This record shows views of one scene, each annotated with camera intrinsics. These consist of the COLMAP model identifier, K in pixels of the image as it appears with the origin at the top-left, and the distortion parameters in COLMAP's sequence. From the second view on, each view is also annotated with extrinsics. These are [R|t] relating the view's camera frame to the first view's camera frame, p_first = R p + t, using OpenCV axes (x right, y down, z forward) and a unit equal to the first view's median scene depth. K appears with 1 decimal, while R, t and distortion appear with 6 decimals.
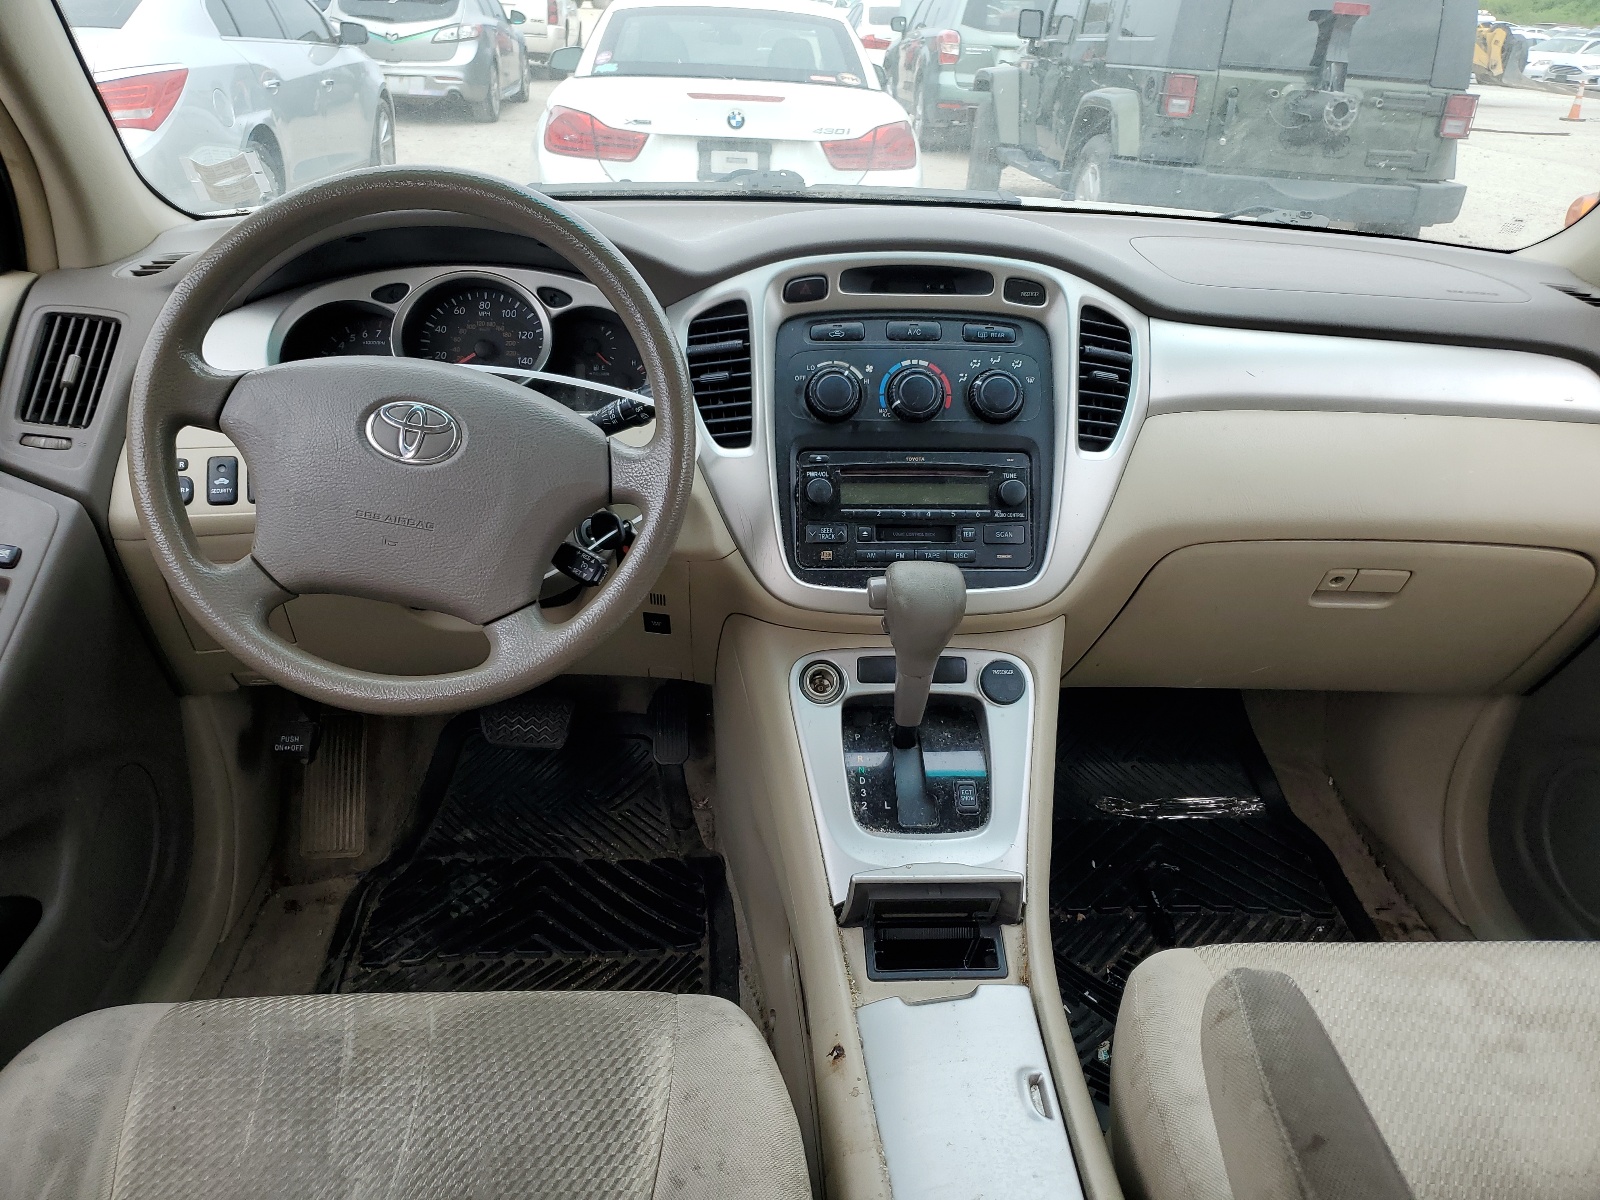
lens RADIAL K [[1226.1, 0, 793.4], [0, 1226.1, 604.4], [0, 0, 1]] dist [-0.011473, -0.004377]
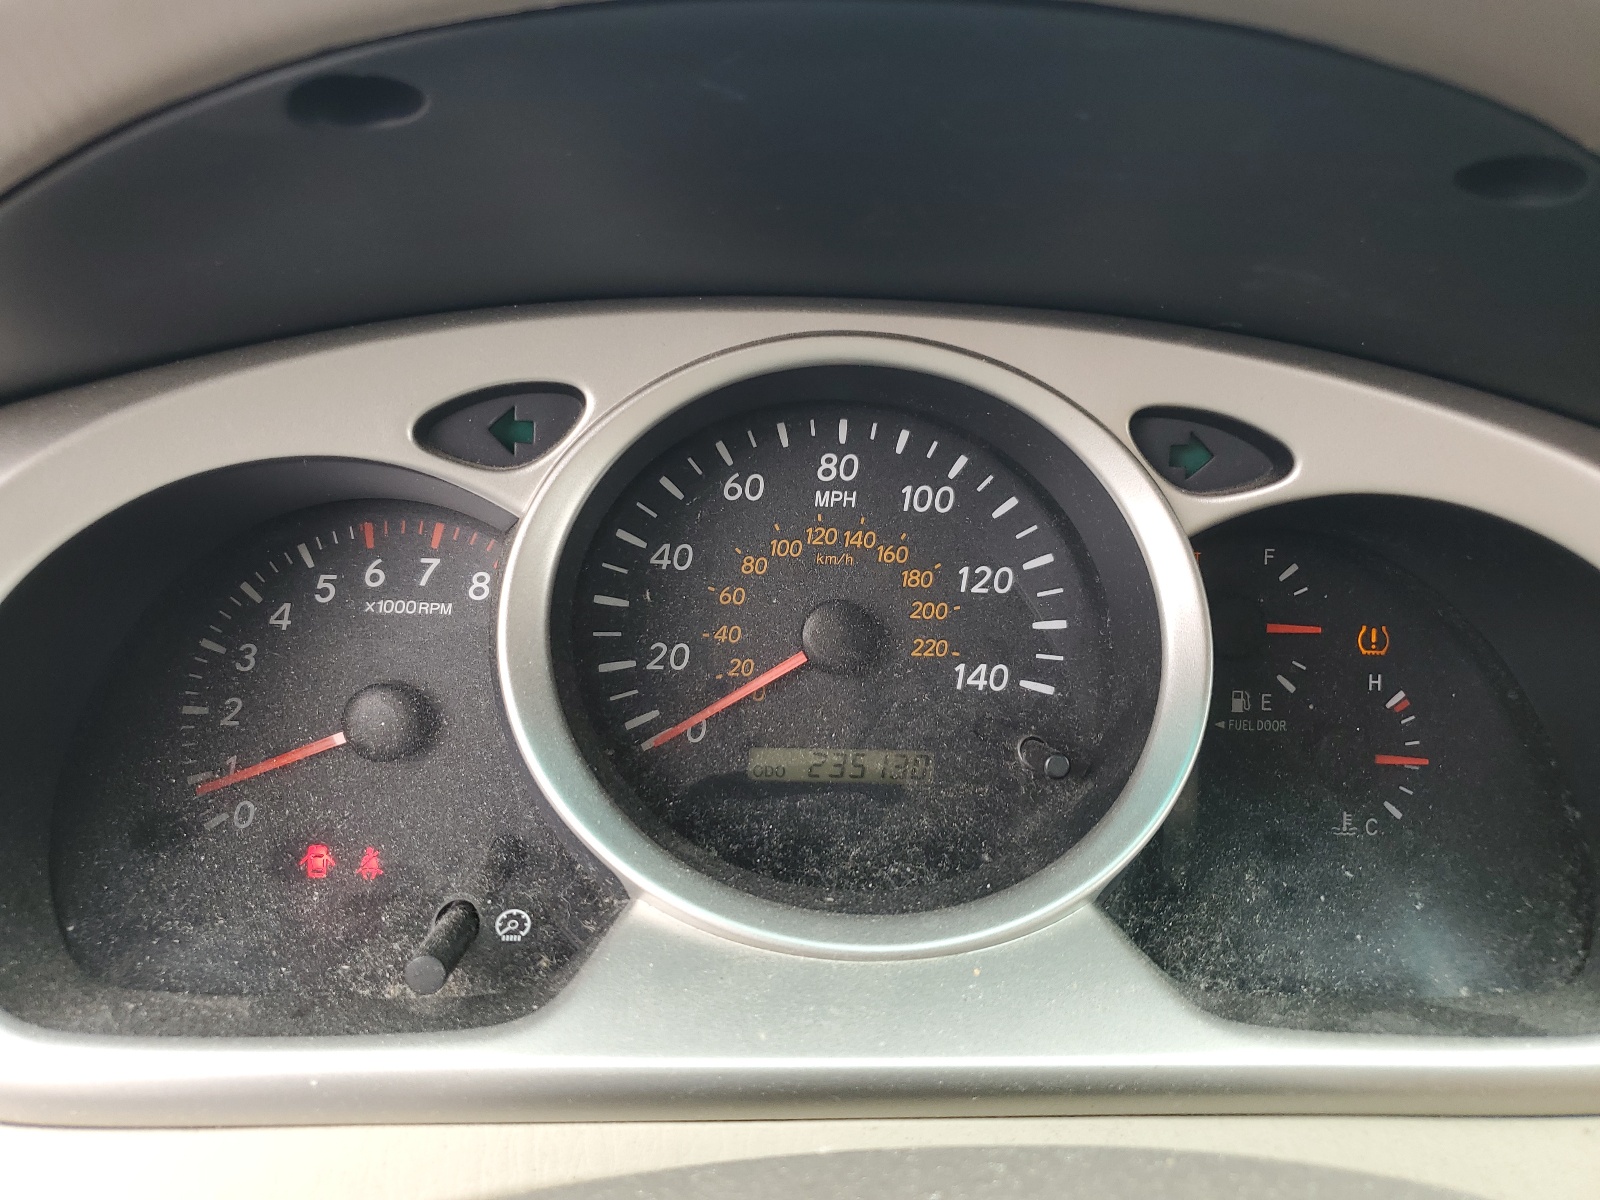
lens RADIAL K [[1226.1, 0, 805.4], [0, 1226.1, 598.9], [0, 0, 1]] dist [-0.011473, -0.004377]
pose [[0.999893, 0.013767, 0.004916, -0.261937], [-0.013316, 0.996517, -0.082322, -0.195978], [-0.006033, 0.082247, 0.996594, 0.746365]]
